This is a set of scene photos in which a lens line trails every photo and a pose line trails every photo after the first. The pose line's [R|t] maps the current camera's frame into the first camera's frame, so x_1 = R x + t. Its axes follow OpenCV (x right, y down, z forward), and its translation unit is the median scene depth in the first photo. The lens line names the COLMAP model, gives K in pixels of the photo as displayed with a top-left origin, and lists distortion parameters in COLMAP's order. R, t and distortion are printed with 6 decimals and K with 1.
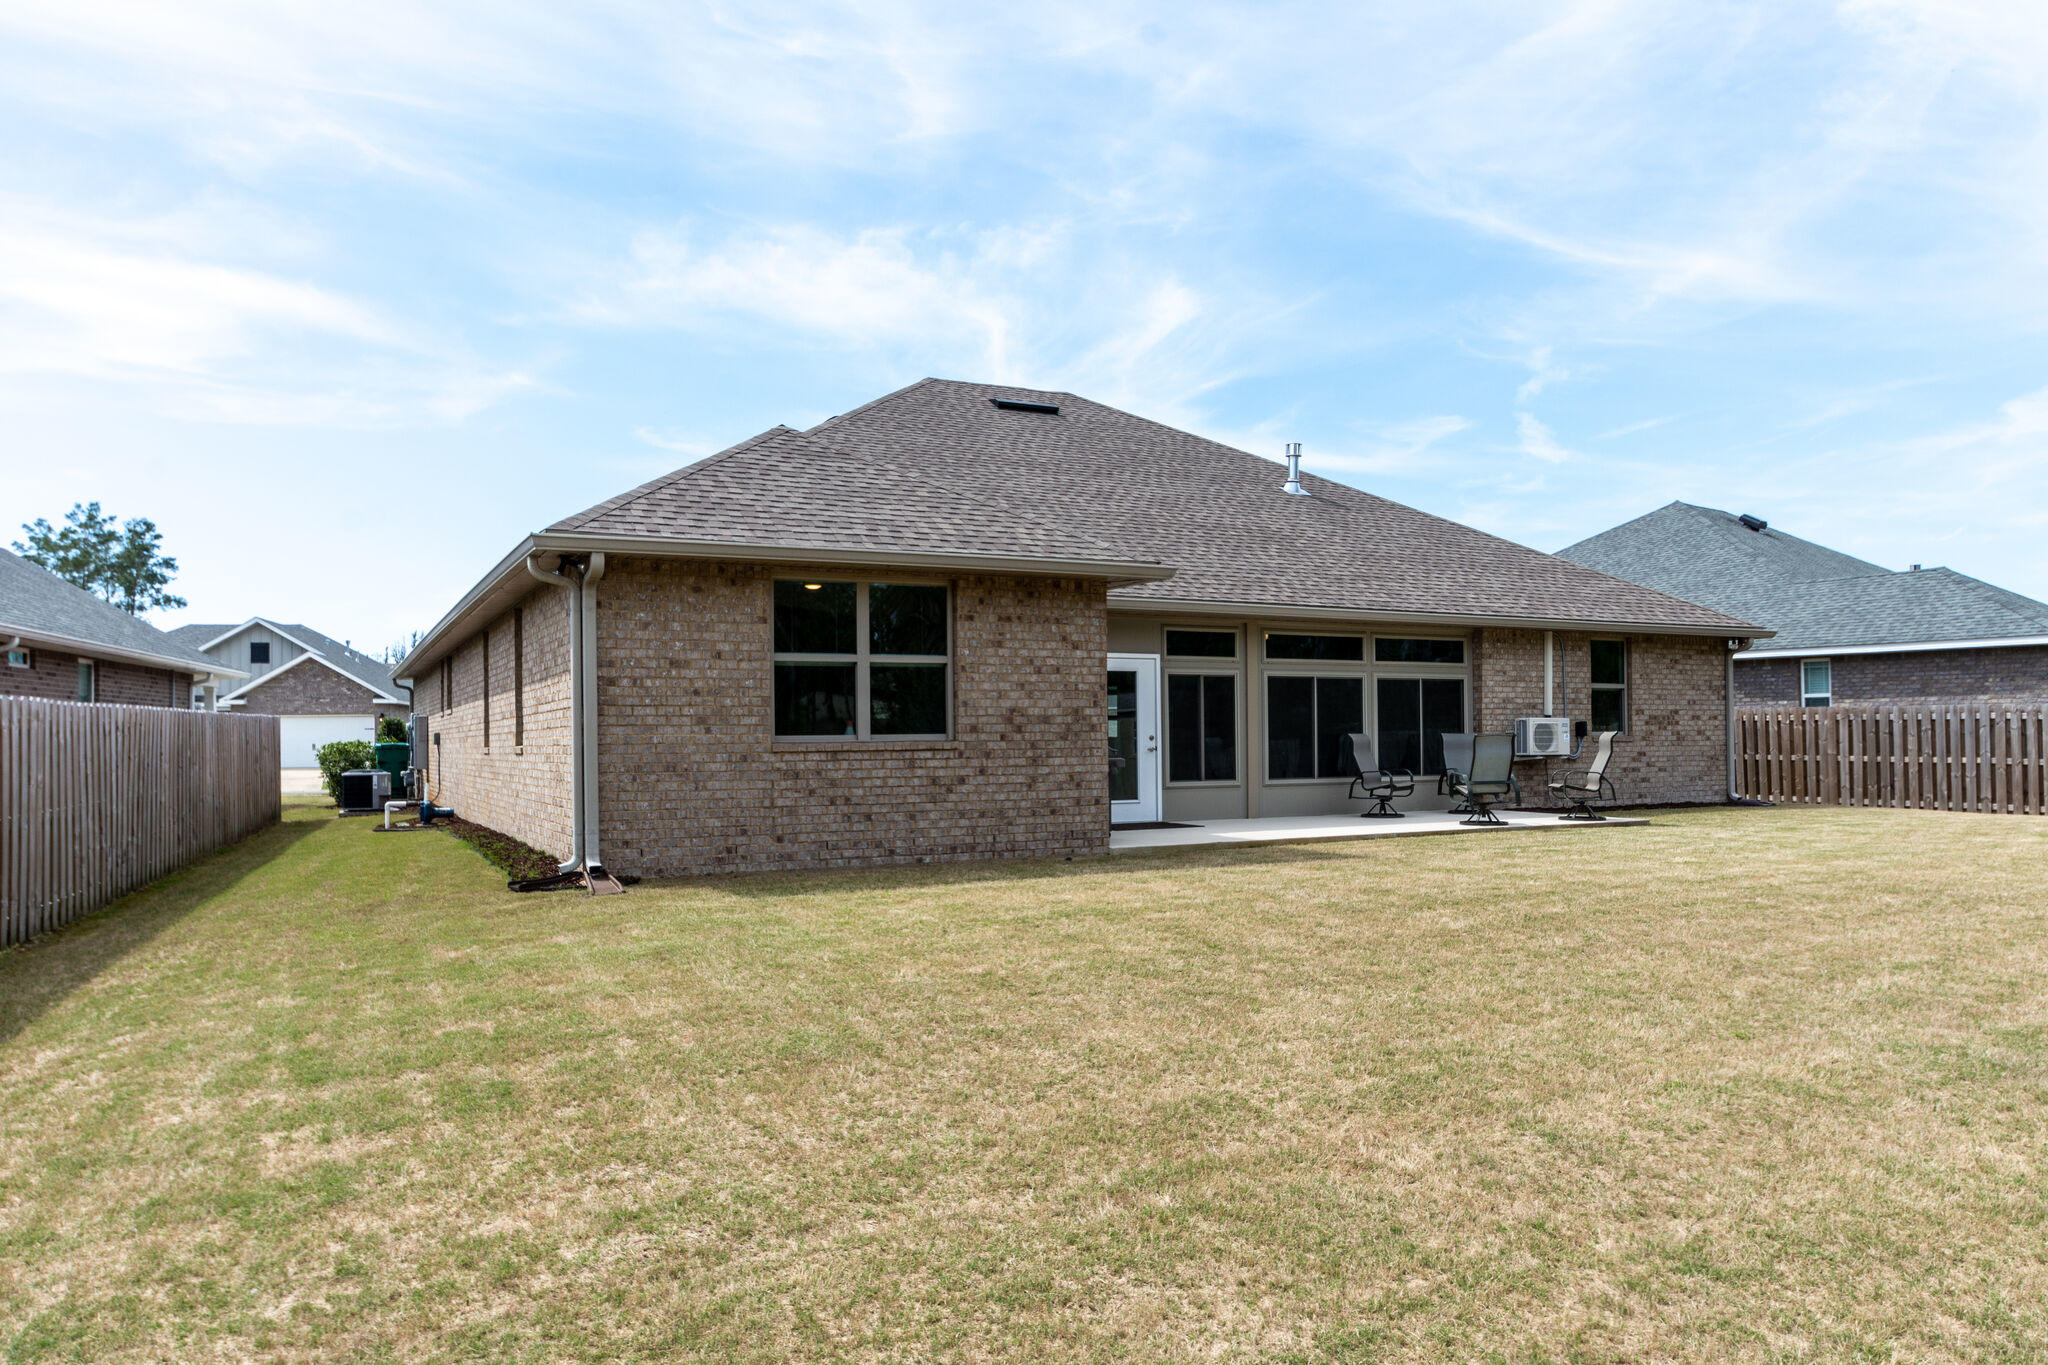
lens RADIAL K [[1349.4, 0, 1018.1], [0, 1349.4, 727.5], [0, 0, 1]] dist [-0.014424, 0.000362]
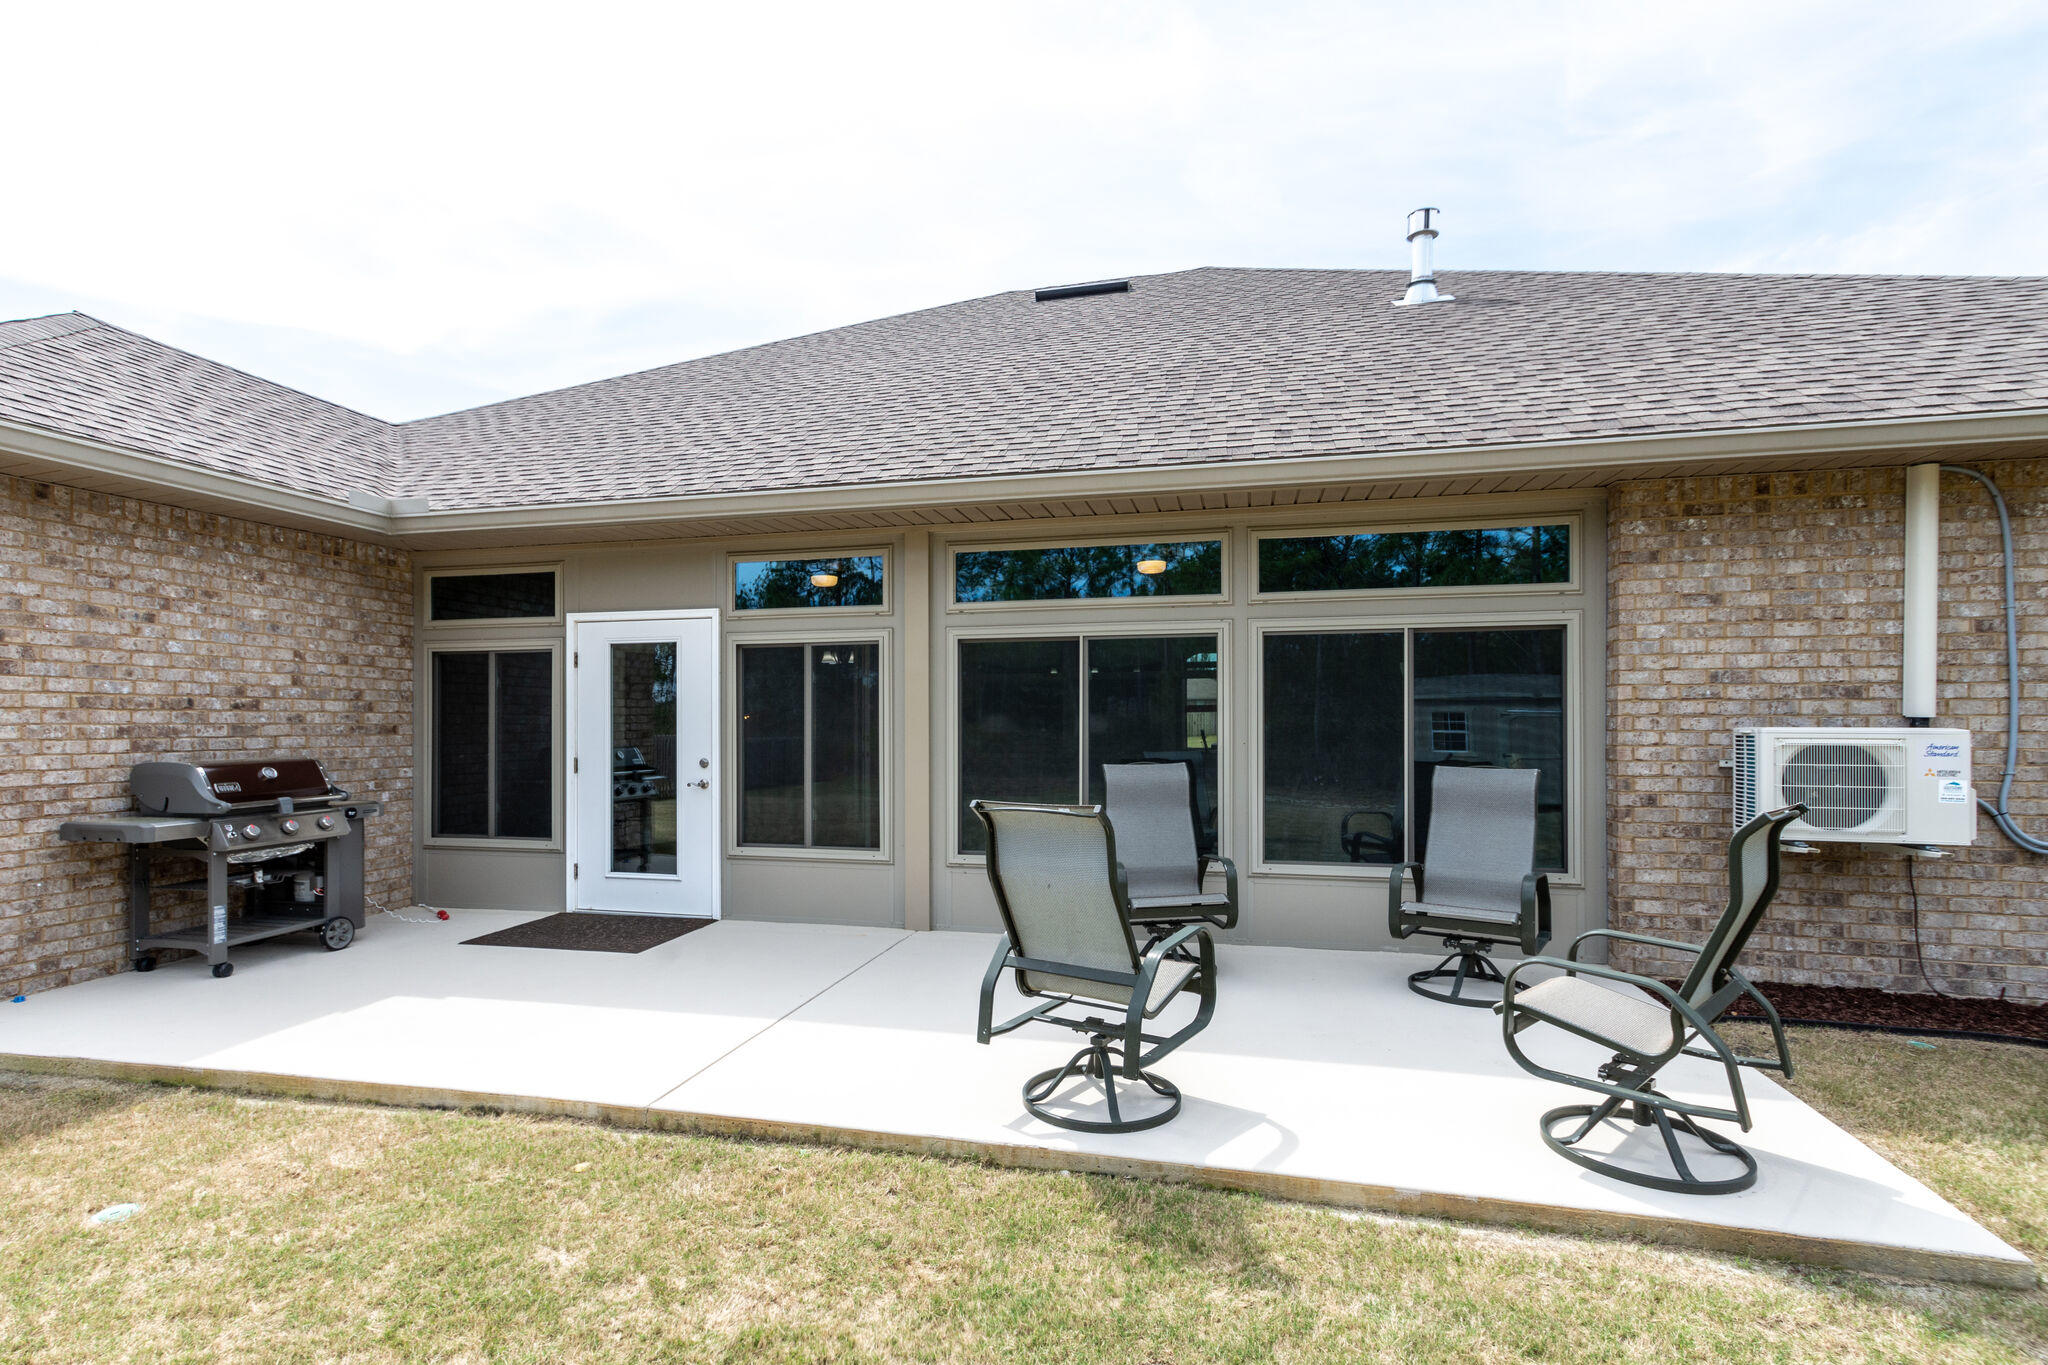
lens RADIAL K [[967.5, 0, 1005.5], [0, 967.5, 713.7], [0, 0, 1]] dist [0.013763, -0.000015]
pose [[0.757673, 0.003769, -0.652624, 0.440553], [0.003698, 0.999942, 0.010069, -0.015499], [0.652624, -0.010042, 0.757615, 0.773805]]
